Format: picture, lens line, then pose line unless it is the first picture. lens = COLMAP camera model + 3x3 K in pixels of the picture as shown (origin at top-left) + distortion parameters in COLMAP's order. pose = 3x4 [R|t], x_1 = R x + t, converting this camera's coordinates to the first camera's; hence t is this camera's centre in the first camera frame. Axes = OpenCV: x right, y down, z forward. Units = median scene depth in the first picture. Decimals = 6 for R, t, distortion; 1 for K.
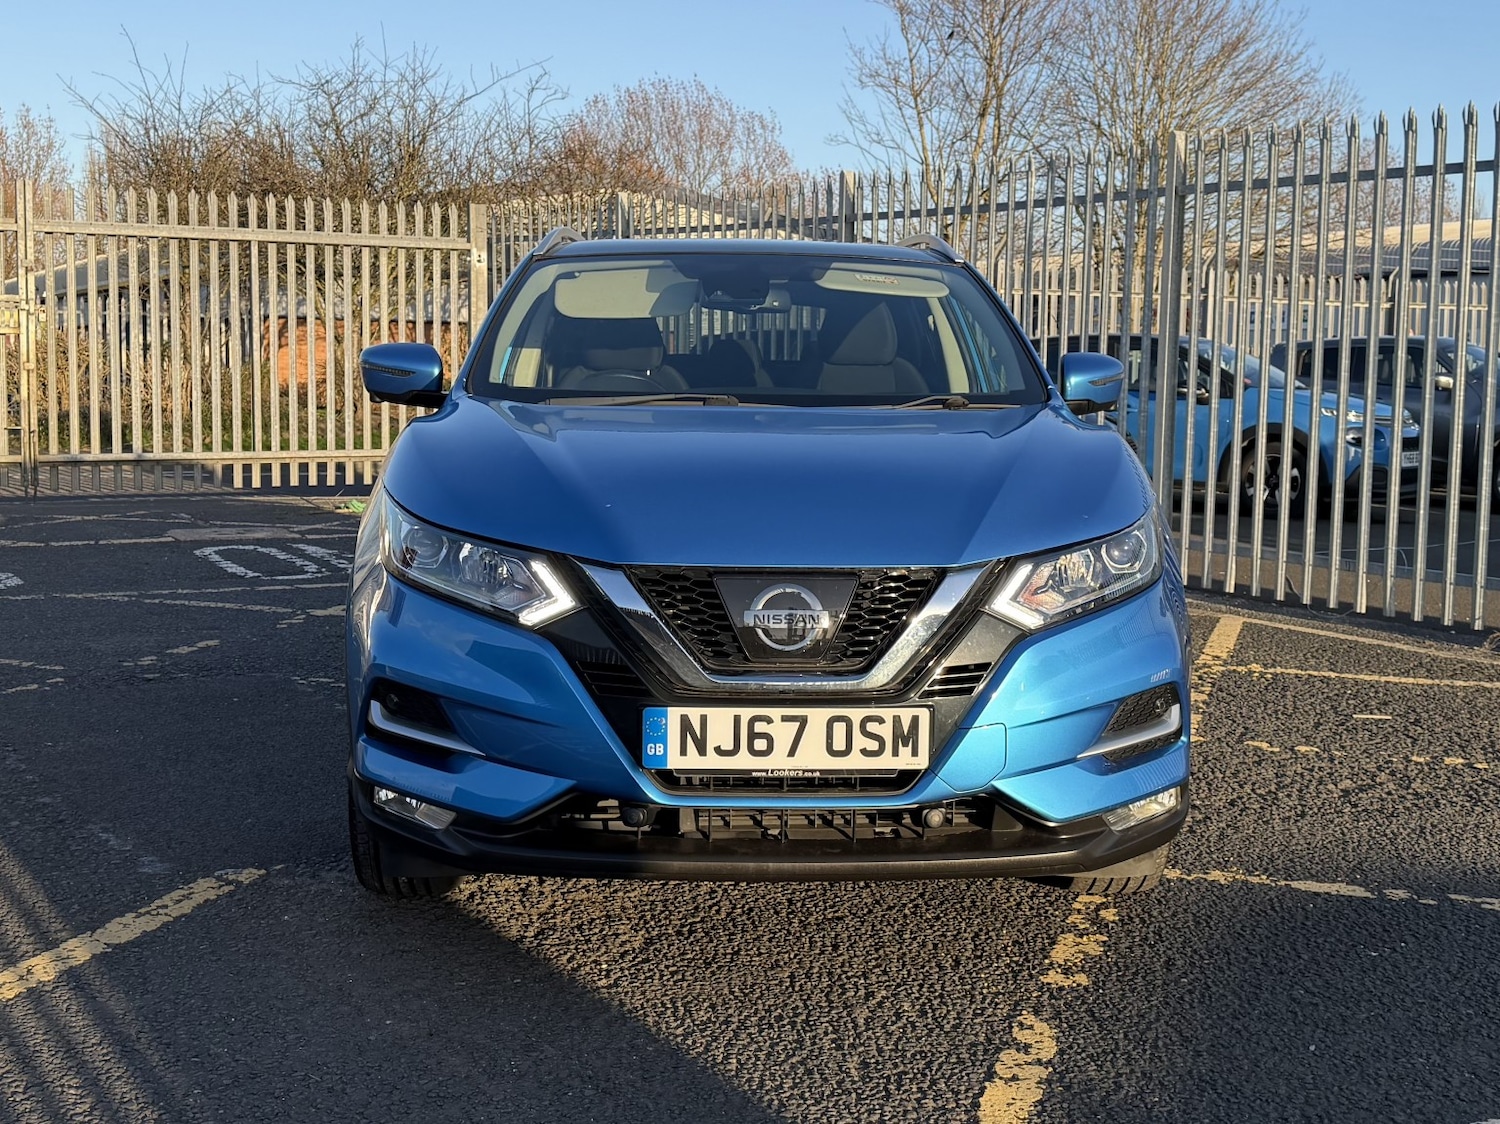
lens RADIAL K [[1838.6, 0, 755.6], [0, 1838.6, 515.7], [0, 0, 1]] dist [0.224789, -0.539799]
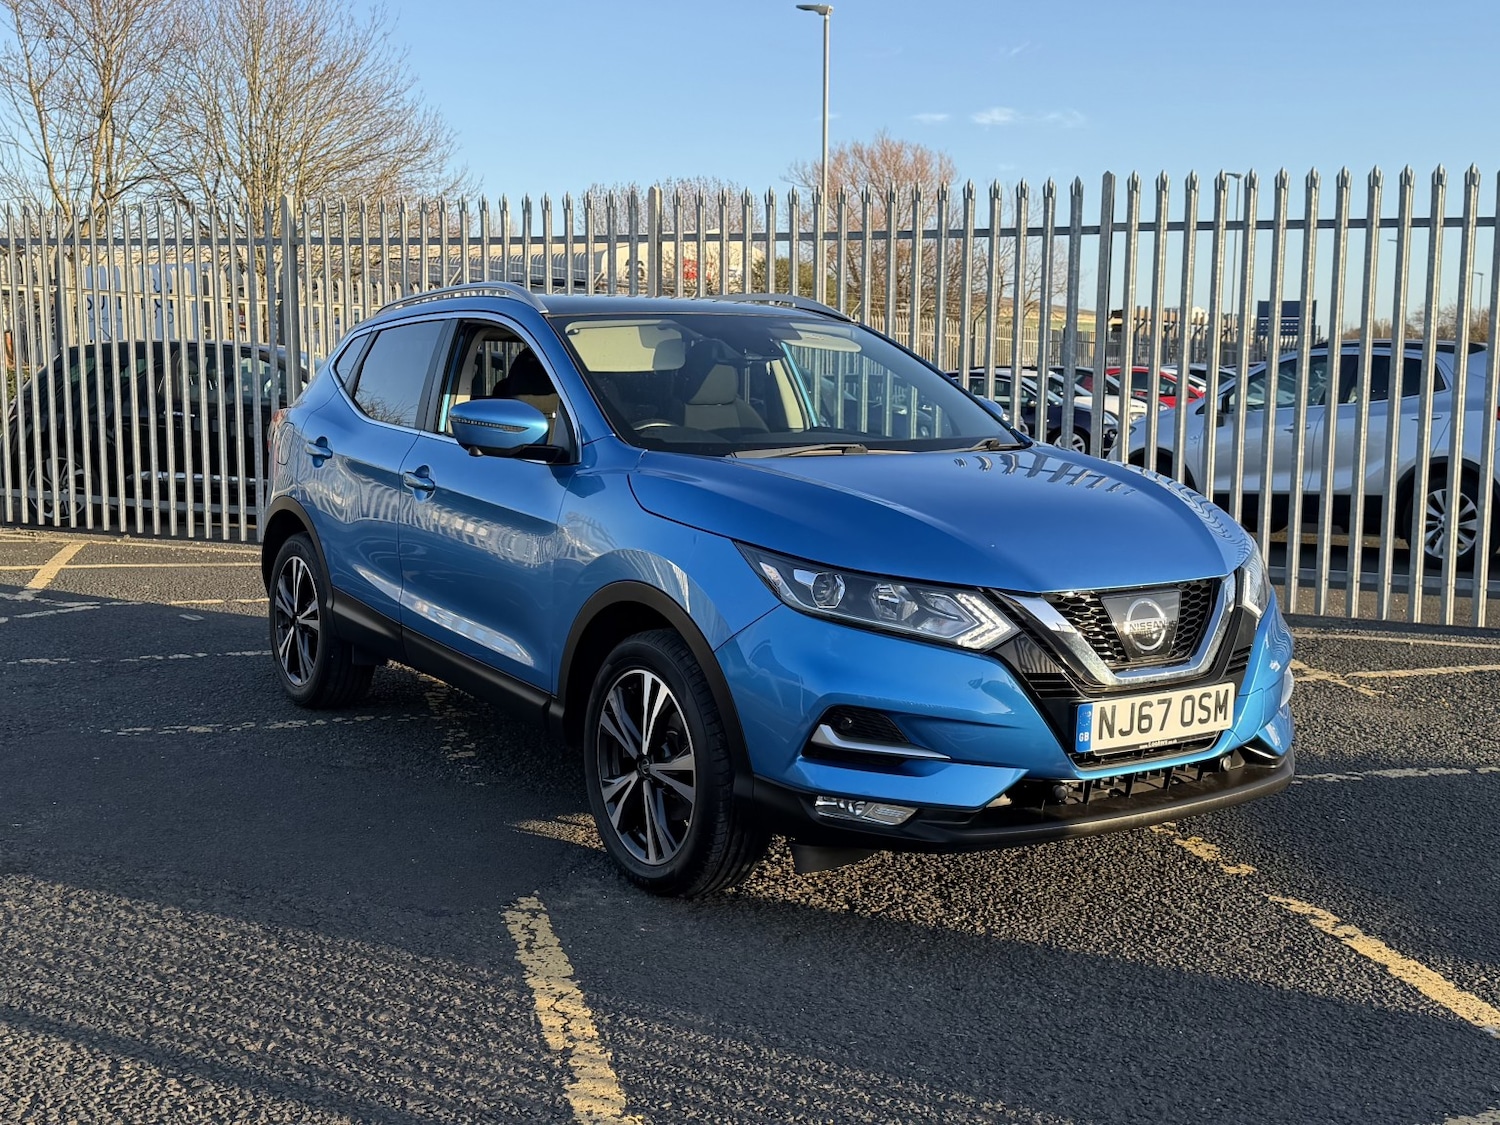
lens RADIAL K [[1683.8, 0, 750.0], [0, 1683.8, 562.5], [0, 0, 1]] dist [0.186288, -0.399209]
pose [[0.852833, -0.066531, 0.517929, -0.740108], [0.045898, 0.997562, 0.052566, -0.056388], [-0.520163, -0.021058, 0.853807, 0.112380]]
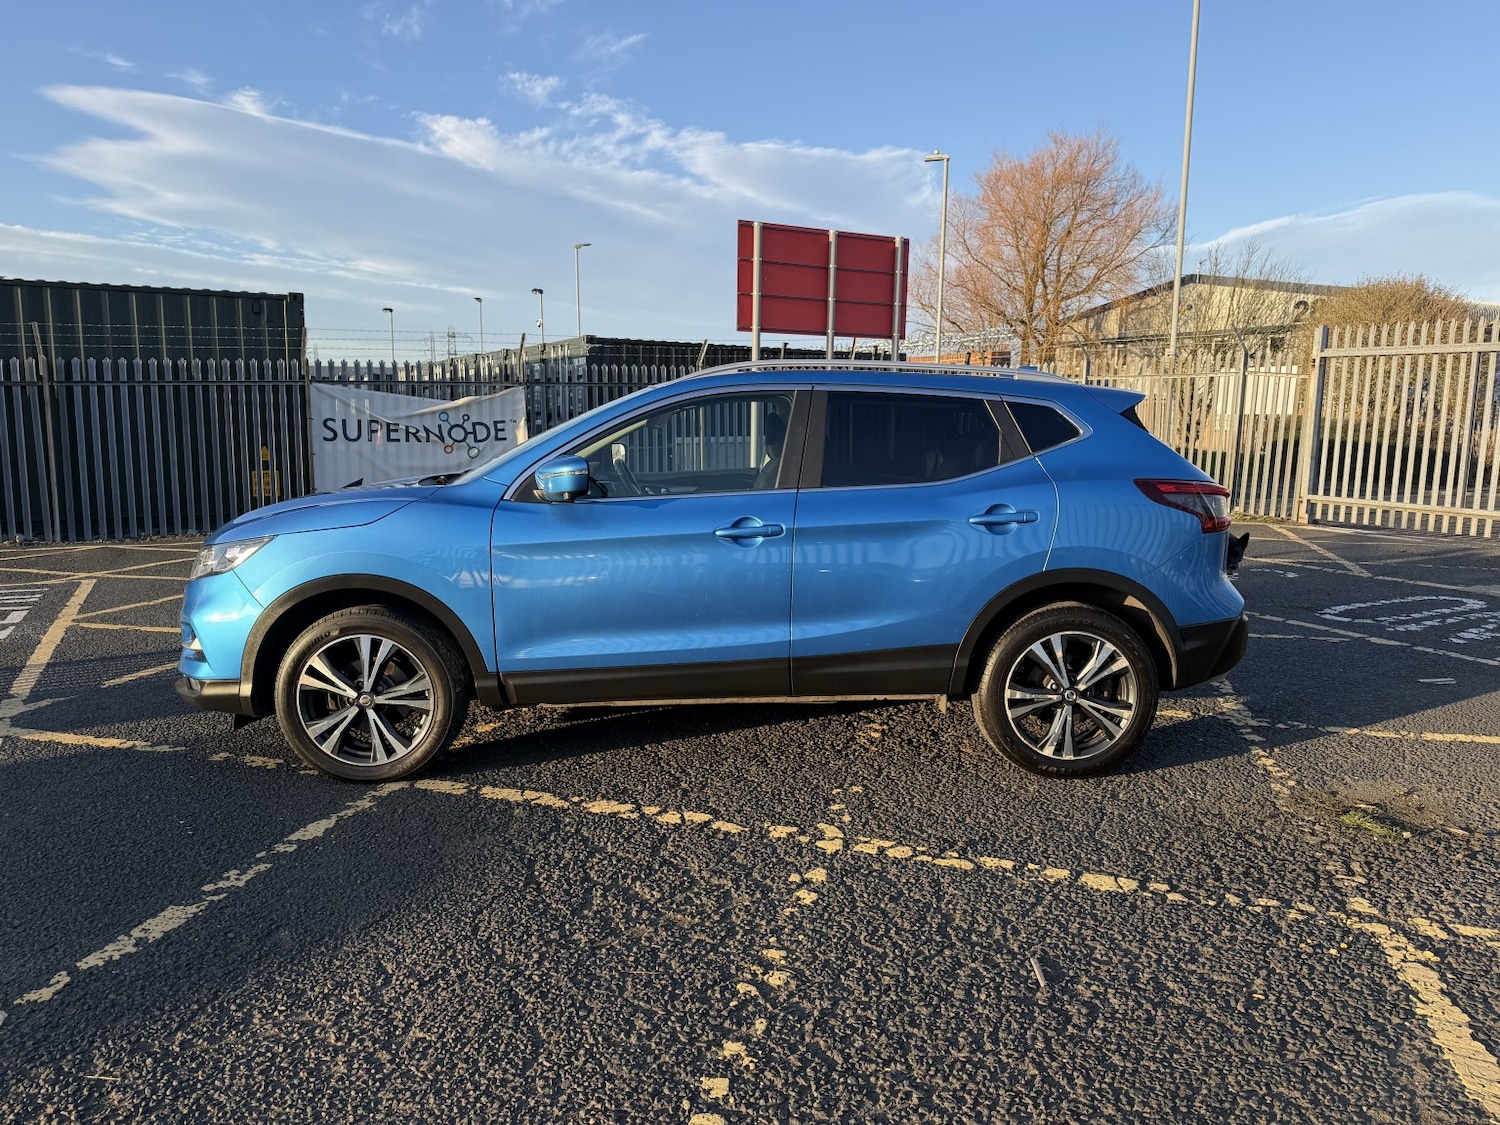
lens RADIAL K [[1045.9, 0, 750.0], [0, 1045.9, 562.5], [0, 0, 1]] dist [0.142436, -0.251097]
pose [[-0.013736, 0.129254, -0.991516, 1.229958], [-0.092486, 0.987195, 0.129972, -0.160677], [0.995619, 0.093487, -0.001605, 1.487701]]
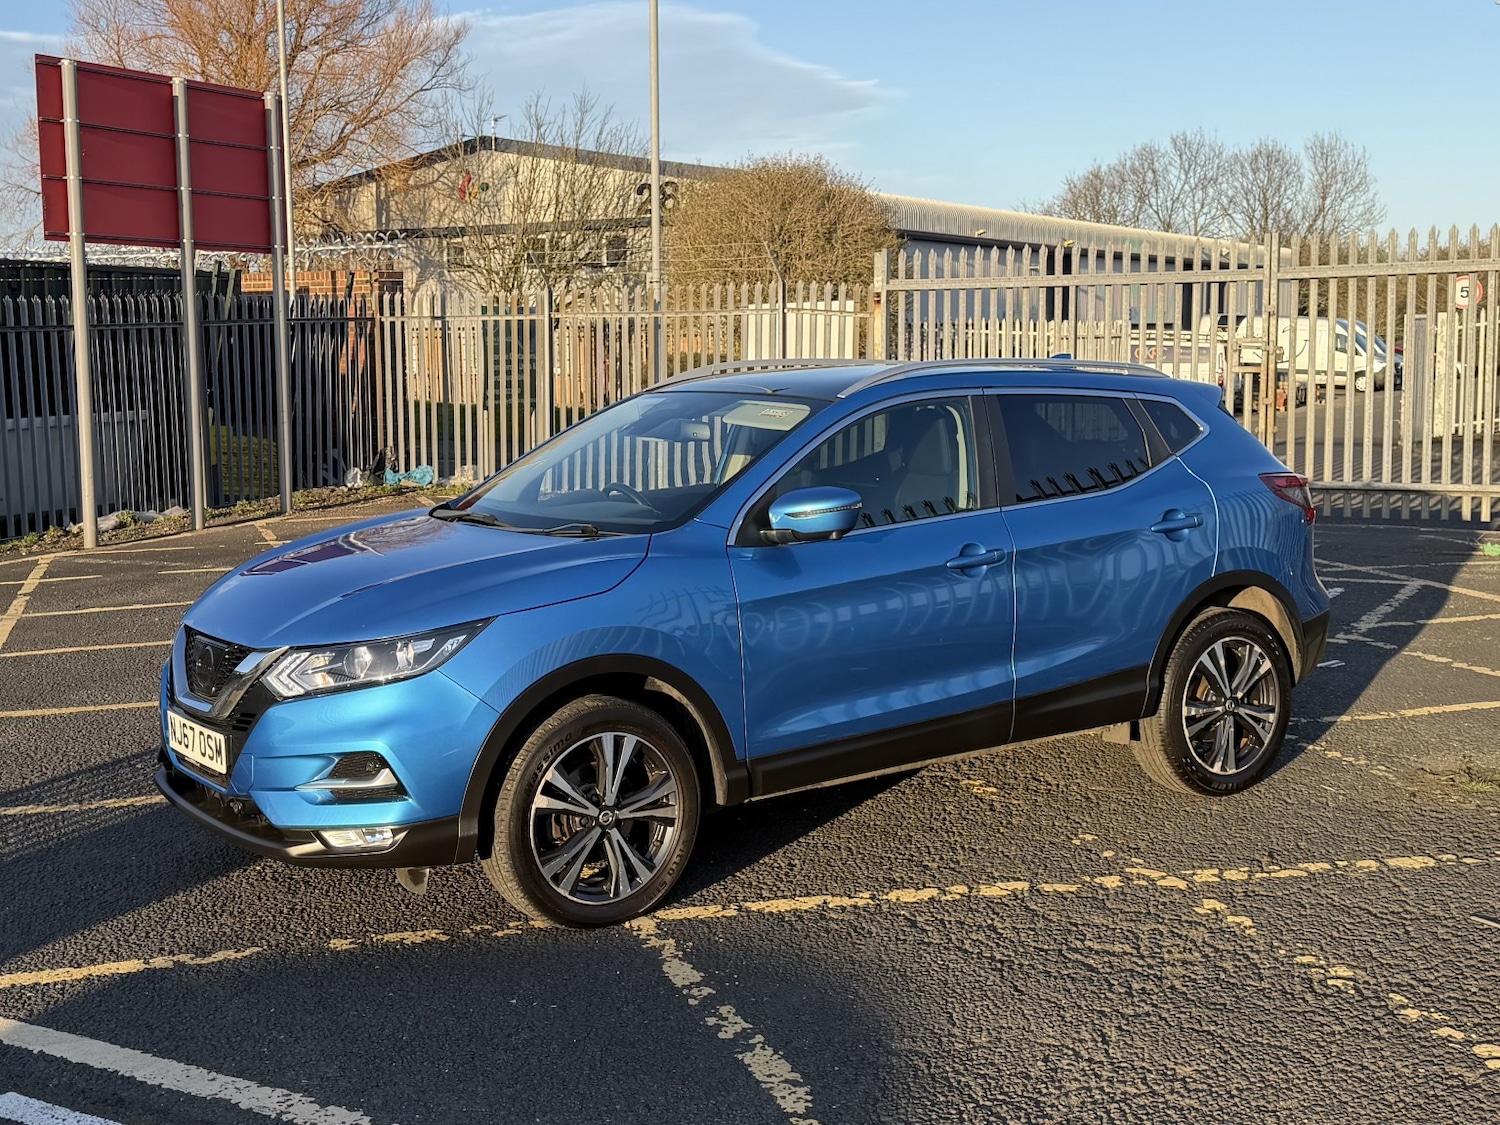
lens RADIAL K [[1856.8, 0, 654.9], [0, 1856.8, 522.1], [0, 0, 1]] dist [0.209441, -0.476531]
pose [[0.504402, 0.066152, -0.860931, 1.445886], [-0.051514, 0.997590, 0.046471, -0.149939], [0.861931, 0.020909, 0.506595, 0.442684]]
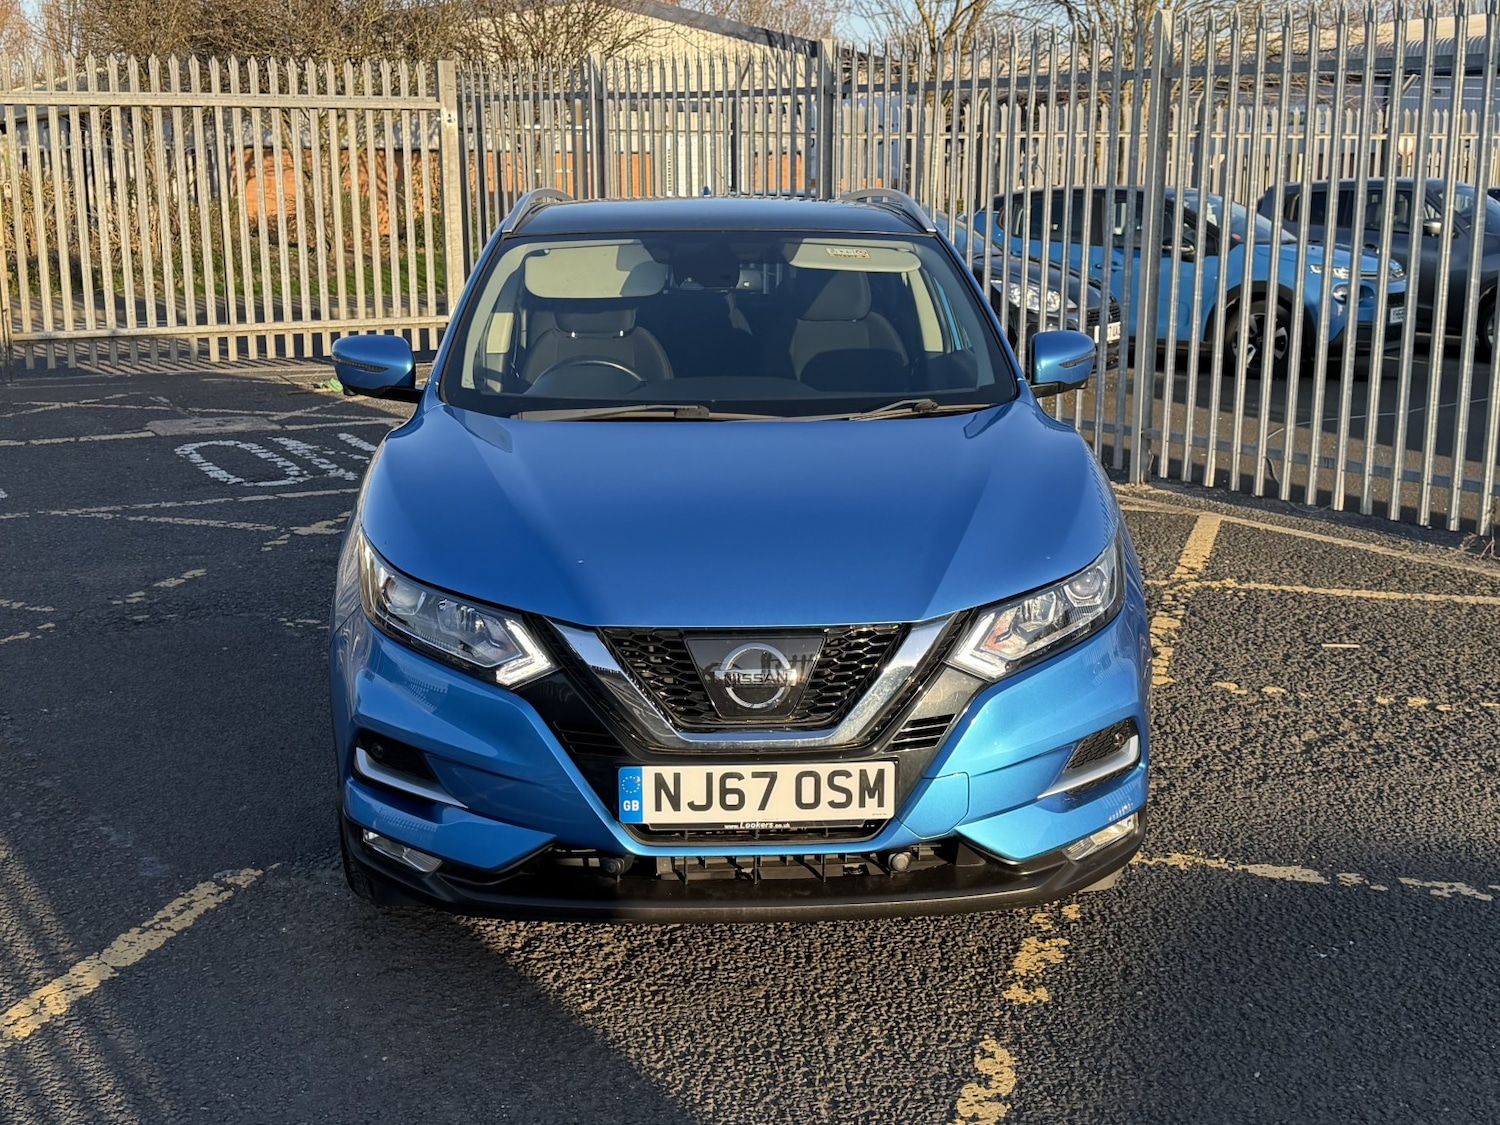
lens RADIAL K [[1856.2, 0, 740.5], [0, 1856.2, 544.0], [0, 0, 1]] dist [0.231188, -0.569781]
pose [[0.999882, -0.015141, -0.002520, 0.010617], [0.015333, 0.992945, 0.117577, -0.124863], [0.000722, -0.117602, 0.993061, -0.023082]]
